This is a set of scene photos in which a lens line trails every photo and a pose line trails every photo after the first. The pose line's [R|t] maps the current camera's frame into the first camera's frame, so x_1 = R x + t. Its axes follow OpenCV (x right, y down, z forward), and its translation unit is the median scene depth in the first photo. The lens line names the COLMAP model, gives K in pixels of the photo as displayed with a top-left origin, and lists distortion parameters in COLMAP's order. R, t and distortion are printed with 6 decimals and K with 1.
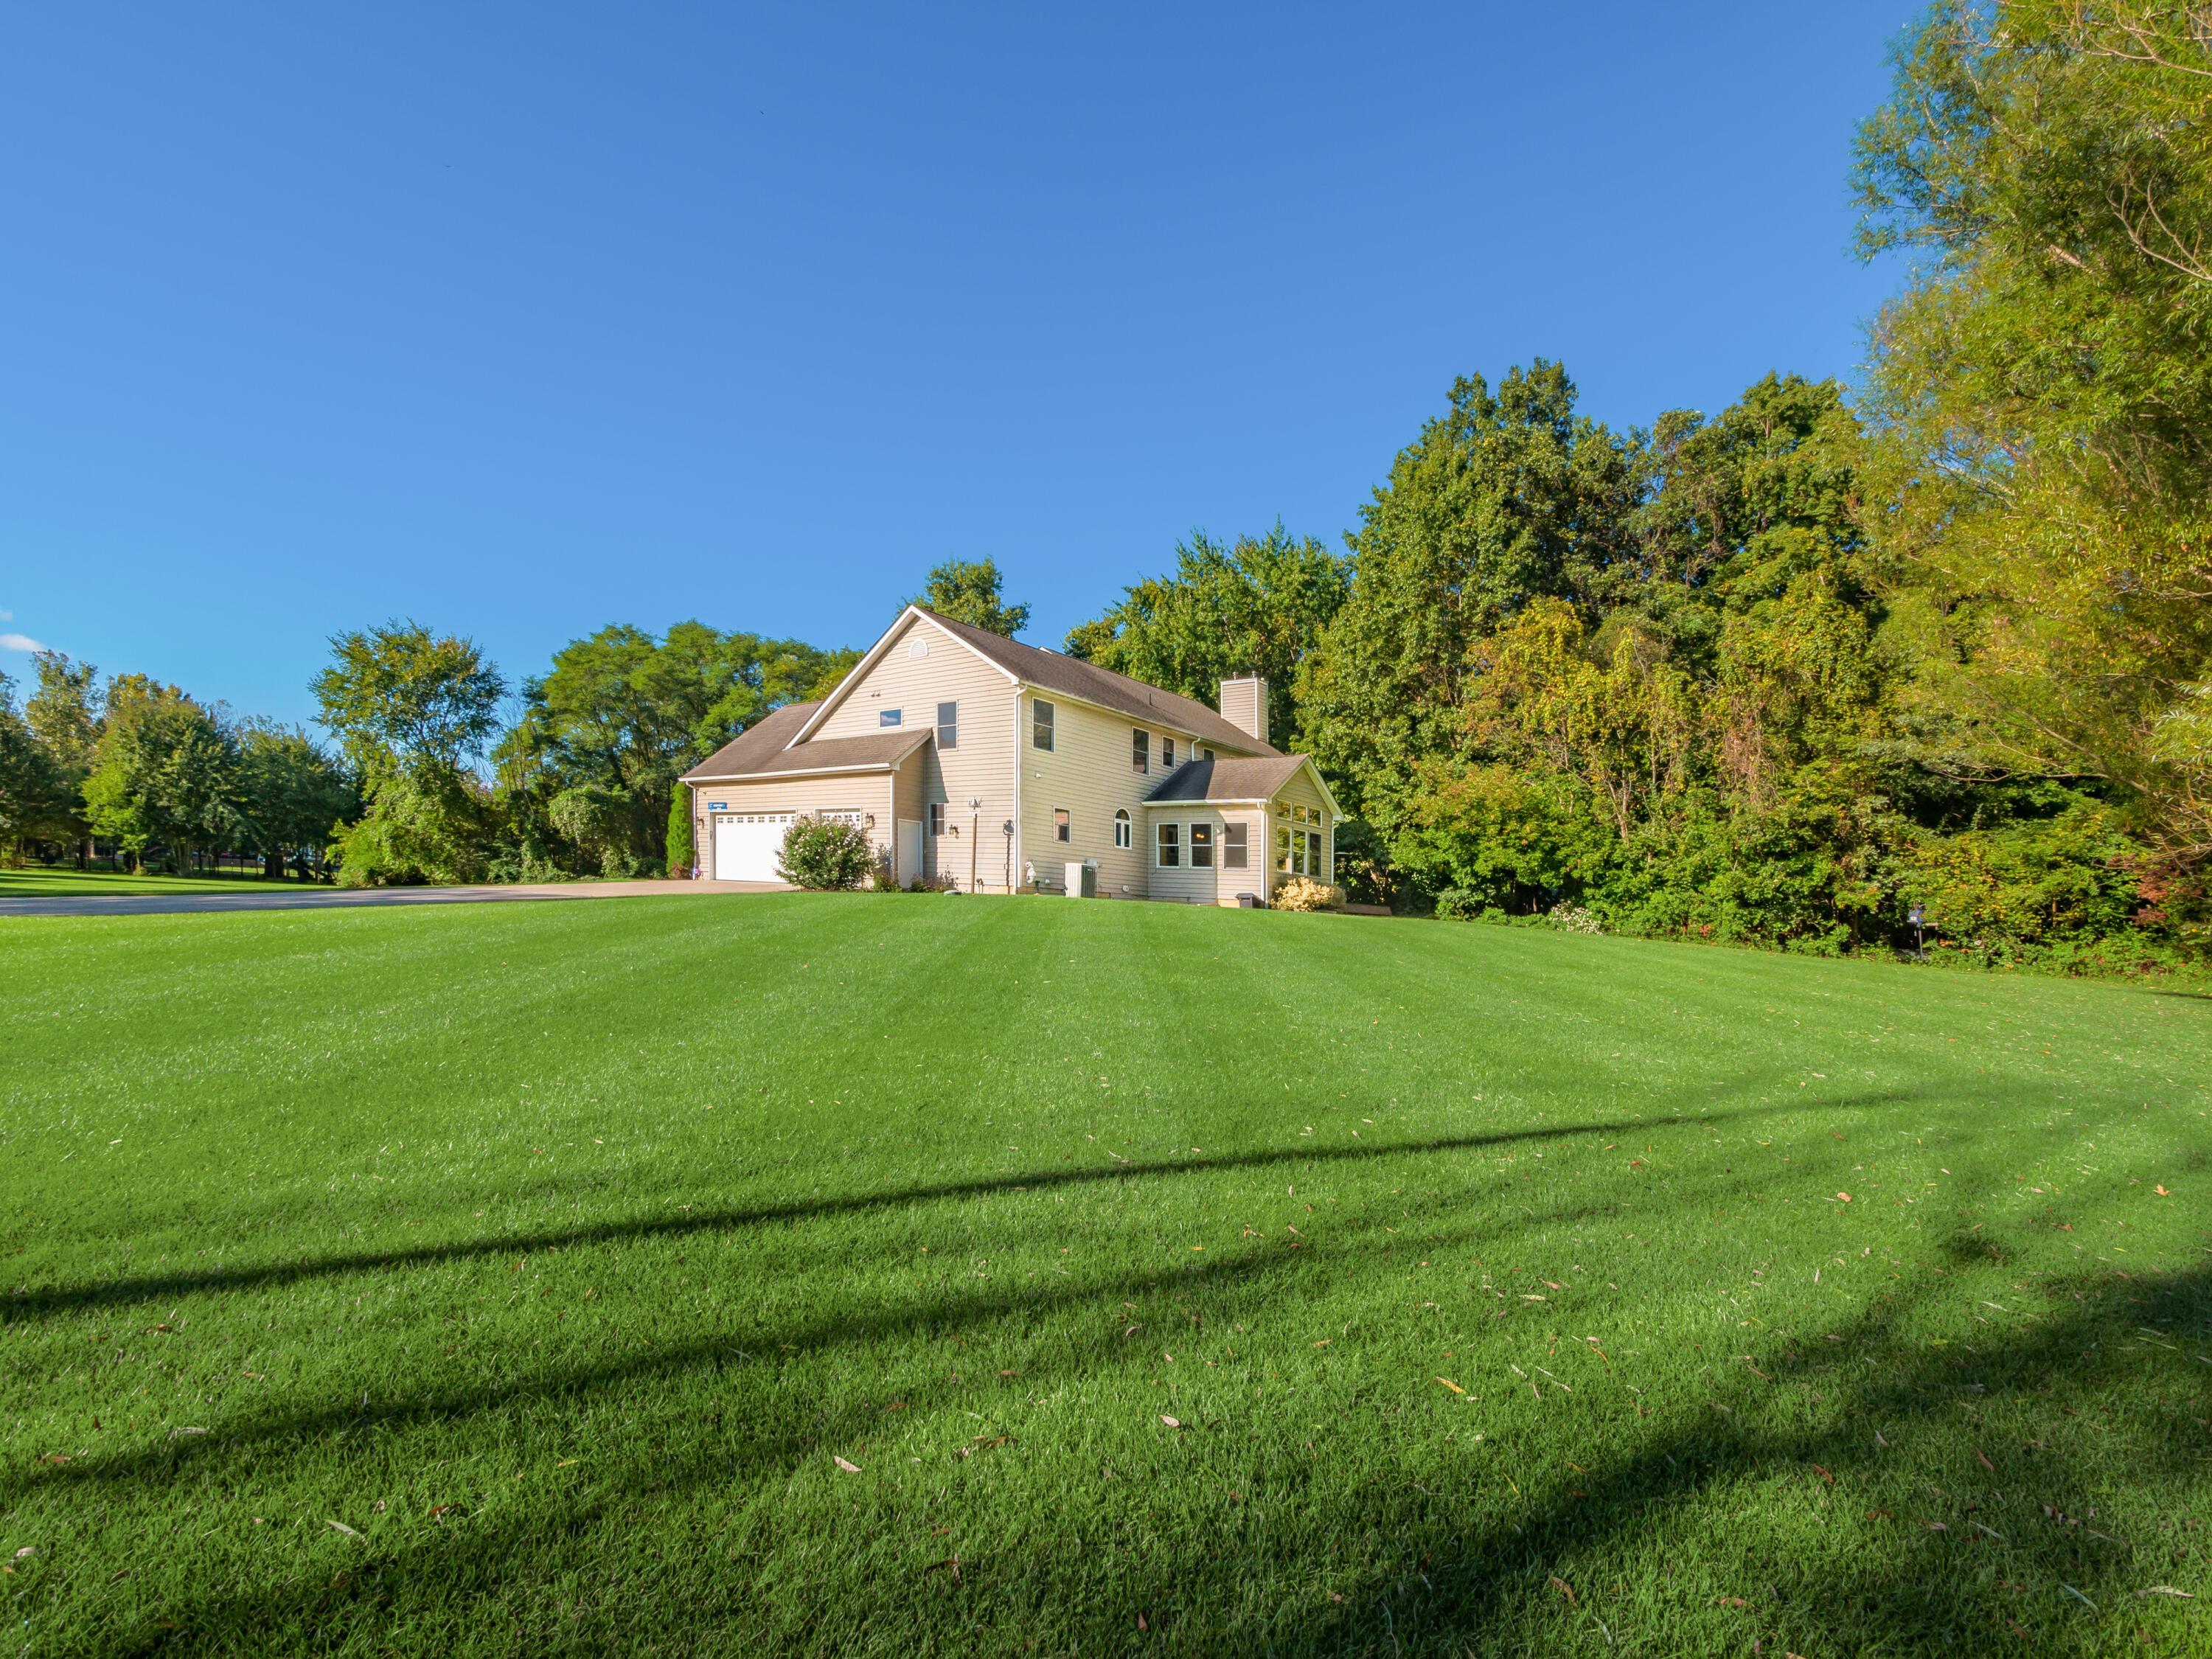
lens RADIAL K [[933.6, 0, 1119.7], [0, 933.6, 829.4], [0, 0, 1]] dist [0.000140, 0.000415]
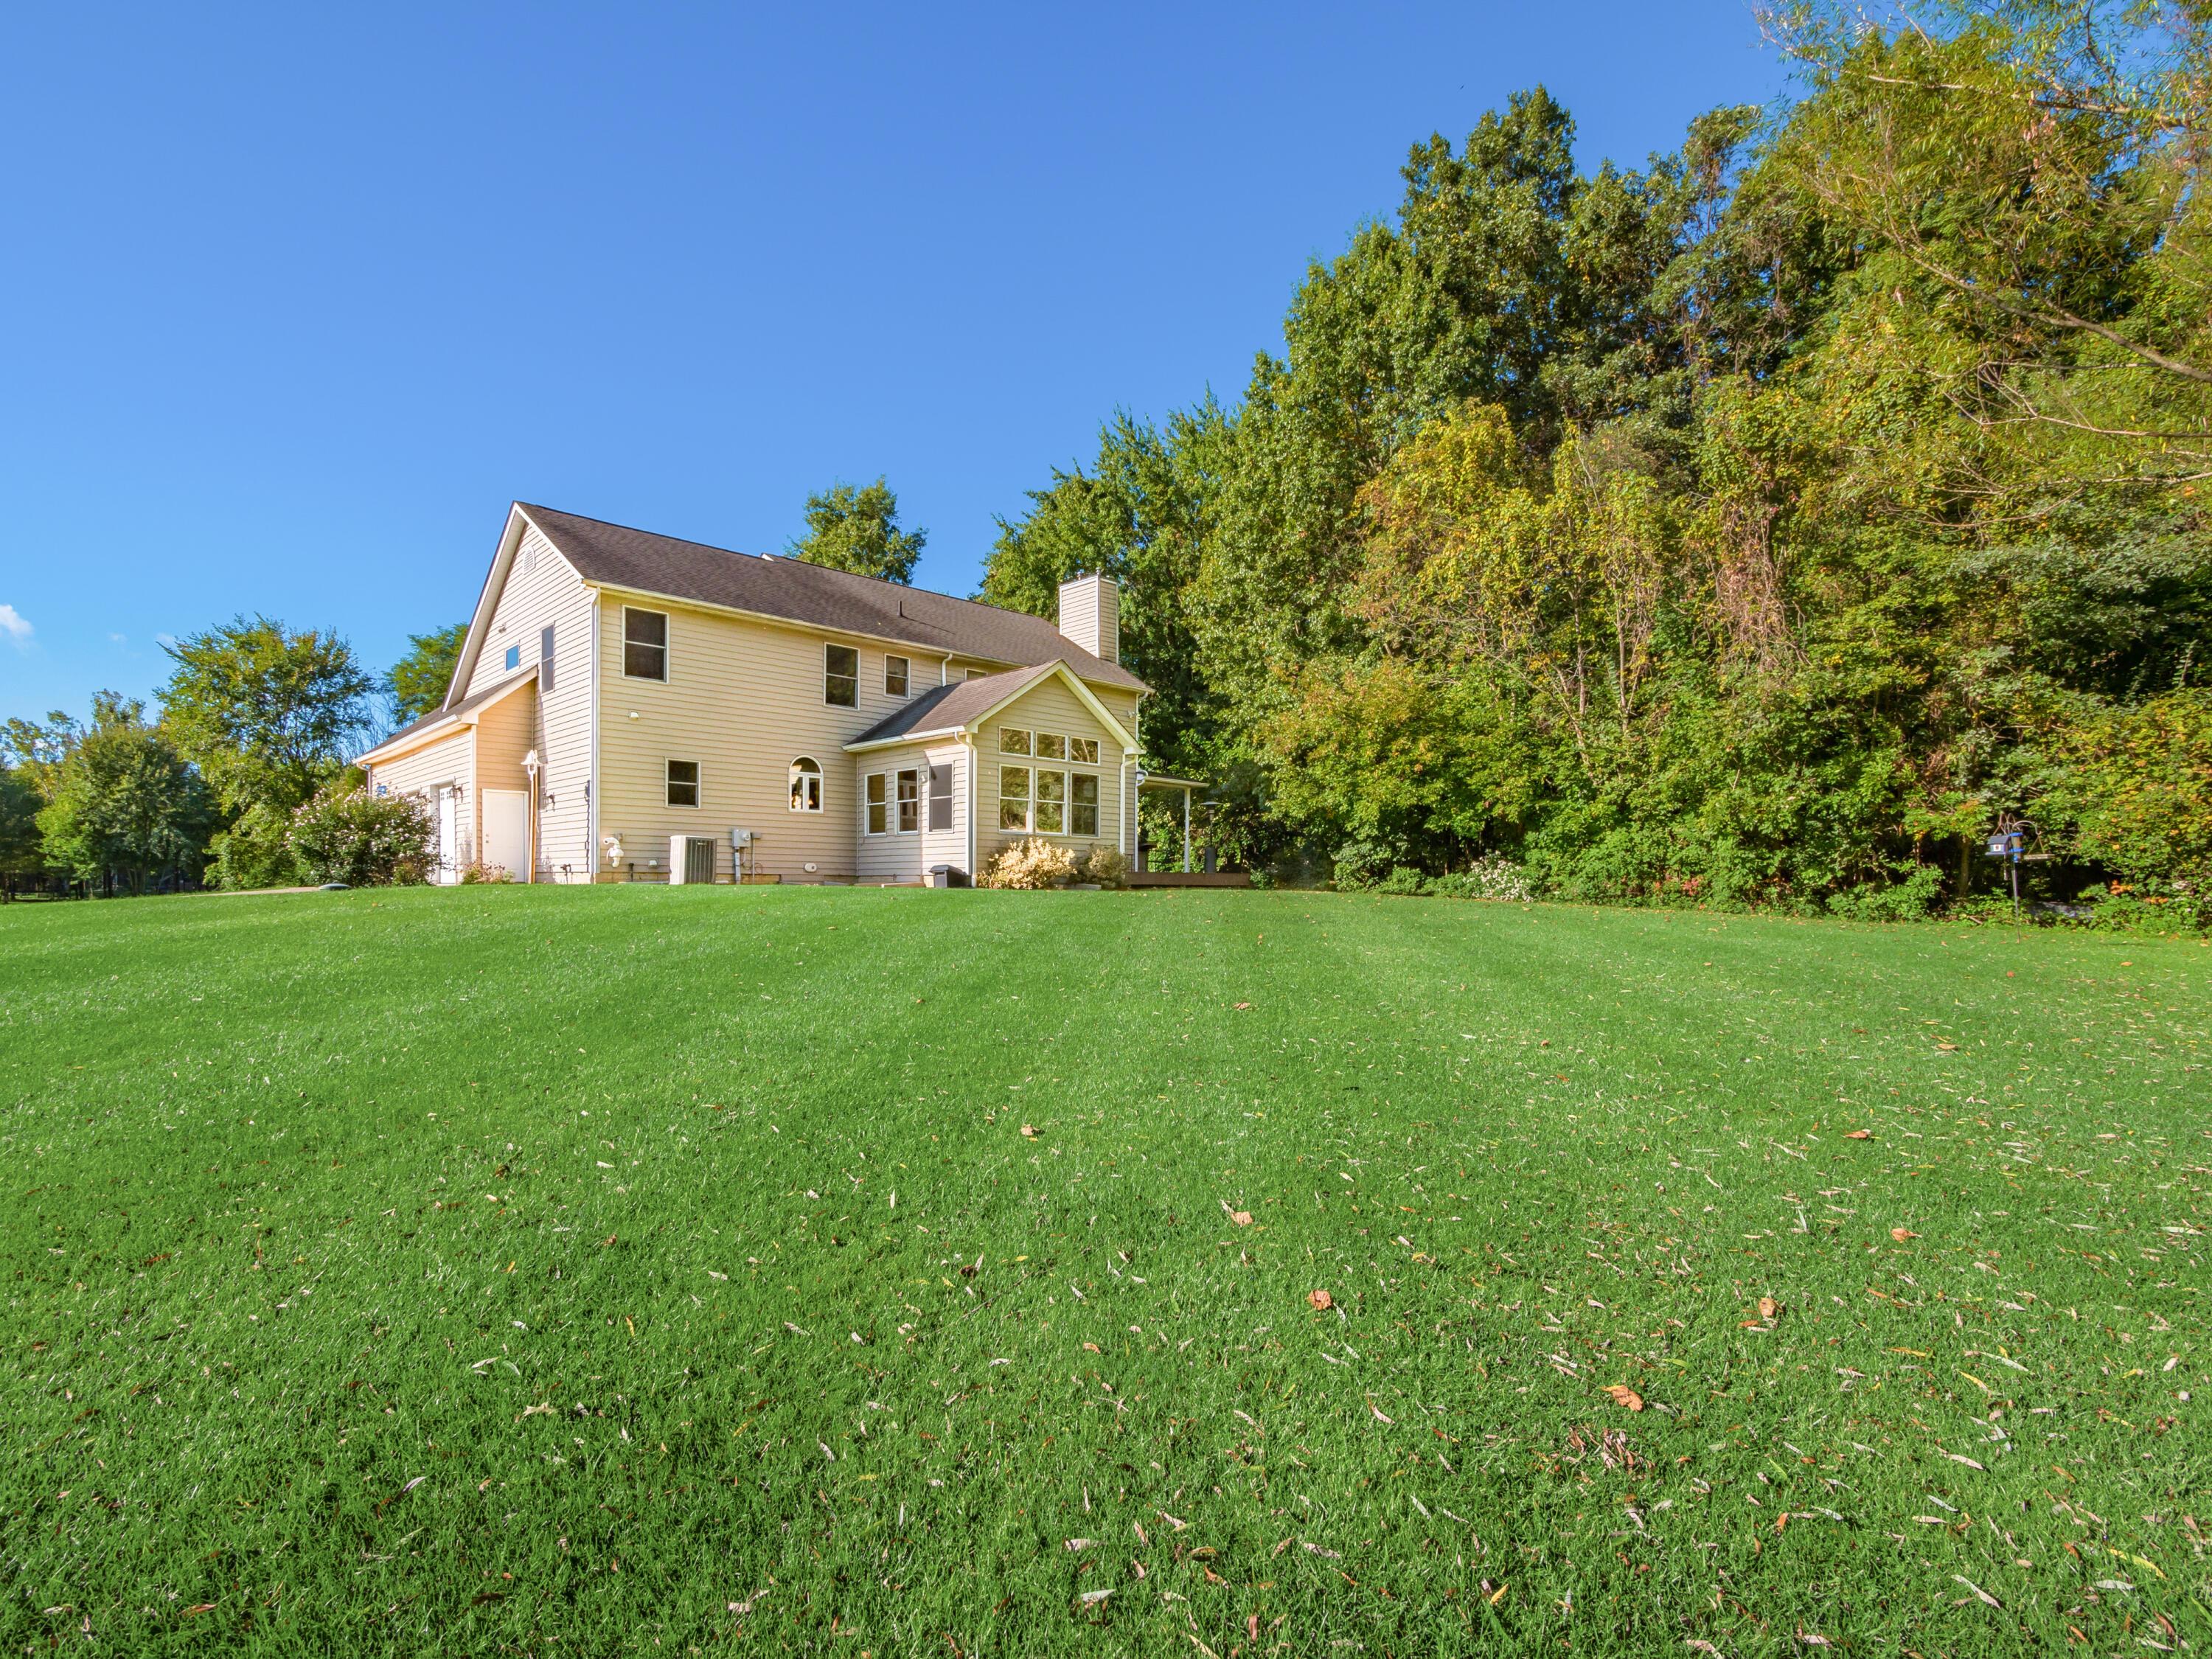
lens RADIAL K [[995.2, 0, 1104.2], [0, 995.2, 842.2], [0, 0, 1]] dist [0.002859, 0.000326]
pose [[0.984414, -0.055035, -0.167036, 0.344580], [0.060612, 0.997755, 0.028467, 0.034794], [0.165094, -0.038147, 0.985540, 0.273014]]
